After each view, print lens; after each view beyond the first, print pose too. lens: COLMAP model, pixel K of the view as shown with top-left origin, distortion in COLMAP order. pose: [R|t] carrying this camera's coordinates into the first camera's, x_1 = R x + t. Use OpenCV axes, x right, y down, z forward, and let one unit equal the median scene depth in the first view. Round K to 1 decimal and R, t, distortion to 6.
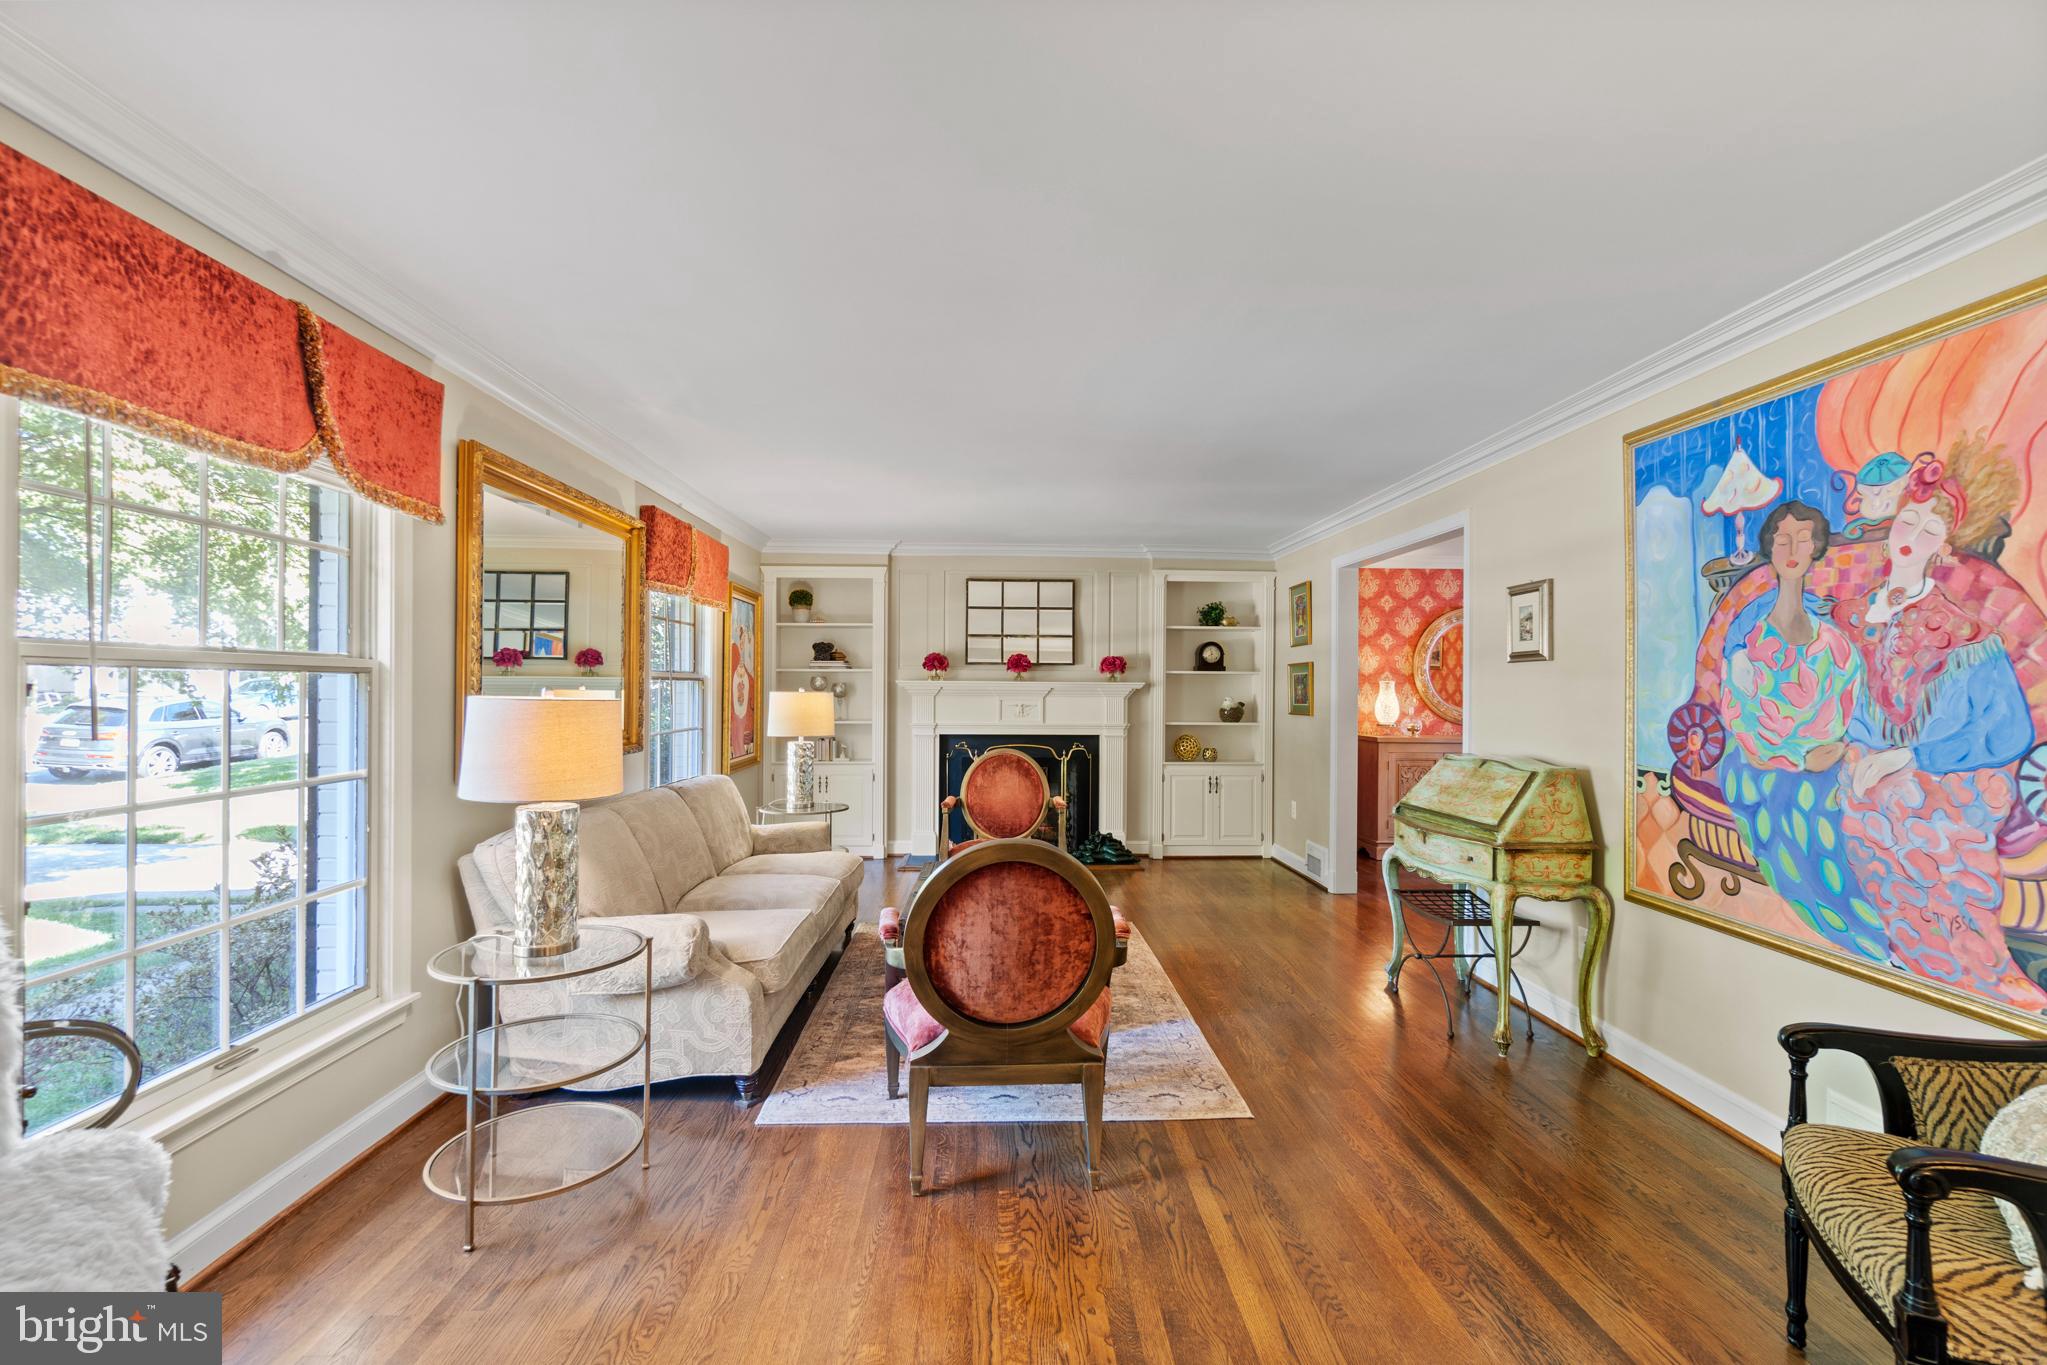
lens RADIAL K [[884.2, 0, 1030.2], [0, 884.2, 682.9], [0, 0, 1]] dist [-0.002348, 0.000047]
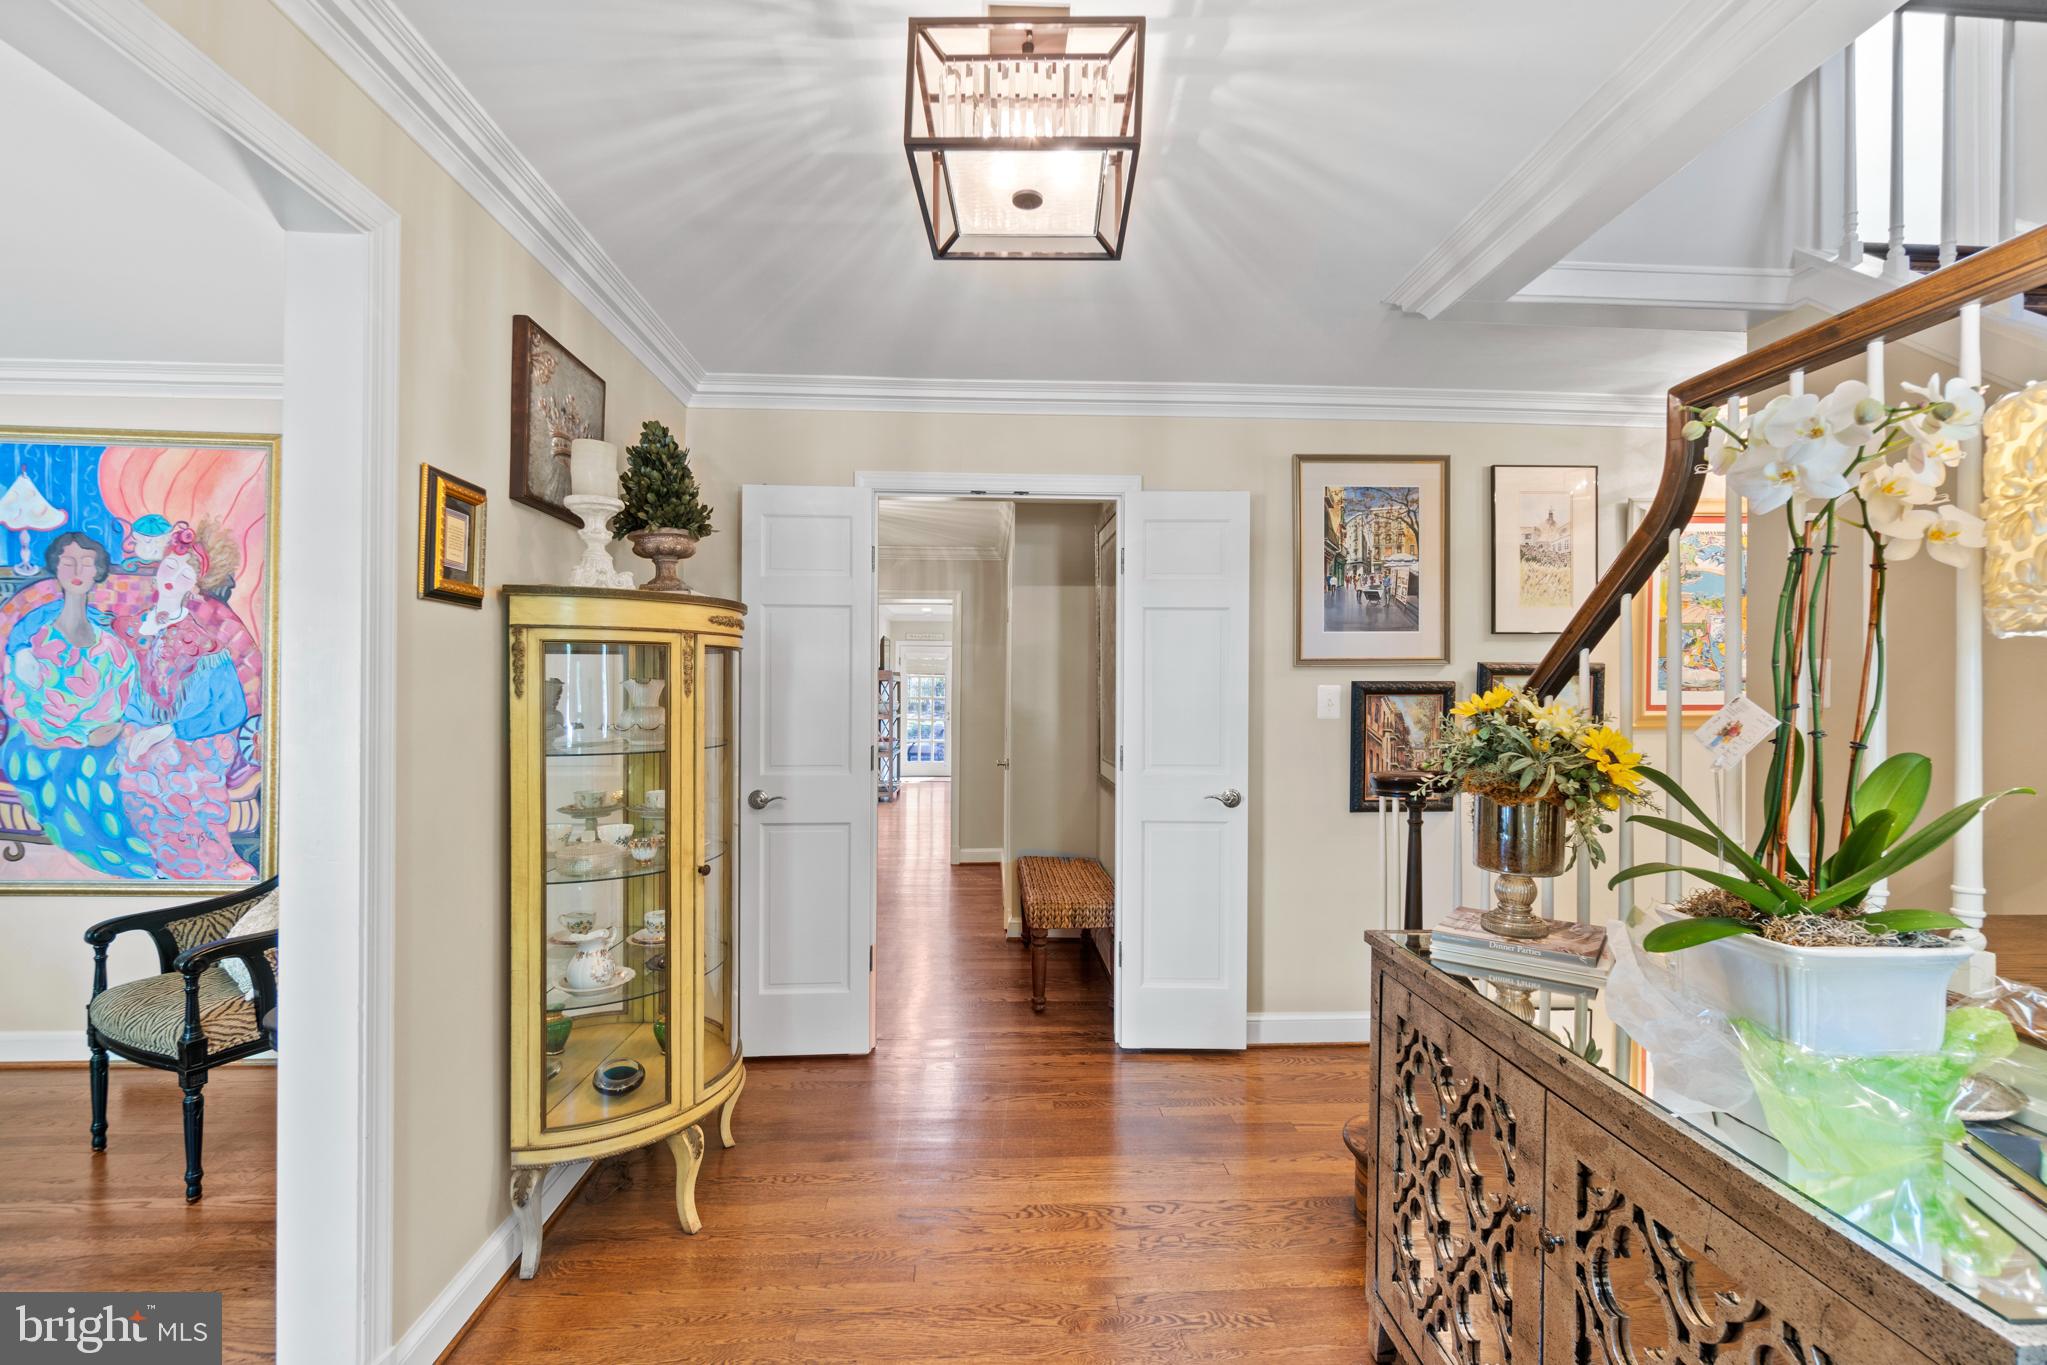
lens RADIAL K [[906.7, 0, 1026.0], [0, 906.7, 697.0], [0, 0, 1]] dist [0.001353, 0.000570]
pose [[0.003981, -0.011594, 0.999925, -0.458513], [-0.013935, 0.999835, 0.011649, -0.006598], [-0.999895, -0.013980, 0.003819, -0.383021]]
